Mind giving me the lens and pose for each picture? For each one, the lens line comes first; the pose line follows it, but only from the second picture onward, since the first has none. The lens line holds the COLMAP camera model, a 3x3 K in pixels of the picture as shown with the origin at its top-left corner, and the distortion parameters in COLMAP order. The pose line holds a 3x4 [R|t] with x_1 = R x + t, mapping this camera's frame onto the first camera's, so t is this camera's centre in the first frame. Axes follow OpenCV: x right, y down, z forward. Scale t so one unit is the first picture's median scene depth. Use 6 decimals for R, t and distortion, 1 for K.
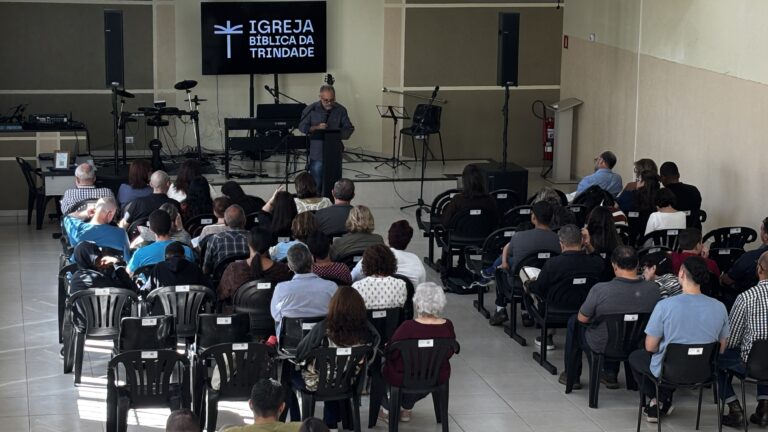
lens RADIAL K [[1761.0, 0, 384.0], [0, 1761.0, 216.0], [0, 0, 1]] dist [0.281788, -0.091439]
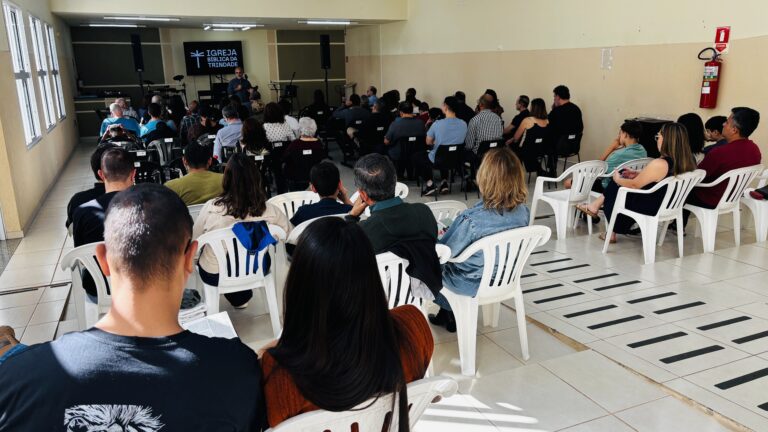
lens RADIAL K [[584.6, 0, 384.0], [0, 584.6, 216.0], [0, 0, 1]] dist [0.001101, 0.001929]
pose [[0.980682, -0.081839, 0.177664, -0.004940], [0.066902, 0.993826, 0.088506, 0.046746], [-0.183810, -0.074910, 0.980103, 0.220233]]
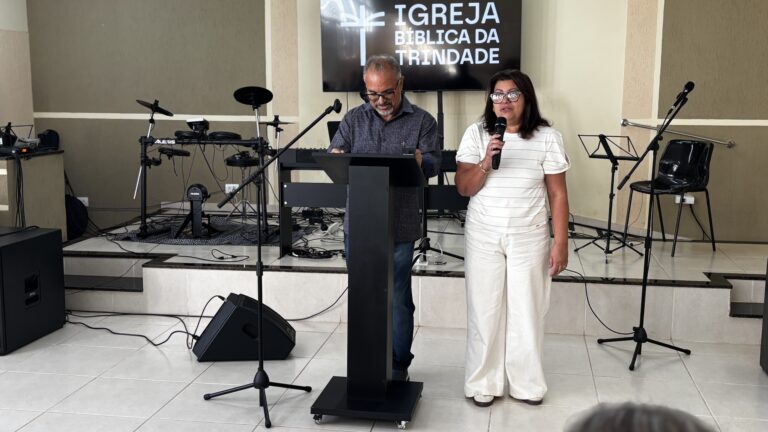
lens RADIAL K [[941.5, 0, 384.0], [0, 941.5, 216.0], [0, 0, 1]] dist [0.152515, -0.001637]
pose [[0.931798, 0.041207, -0.360631, 0.044624], [-0.057441, 0.997756, -0.034408, -0.023777], [0.358404, 0.052776, 0.932074, 0.686603]]
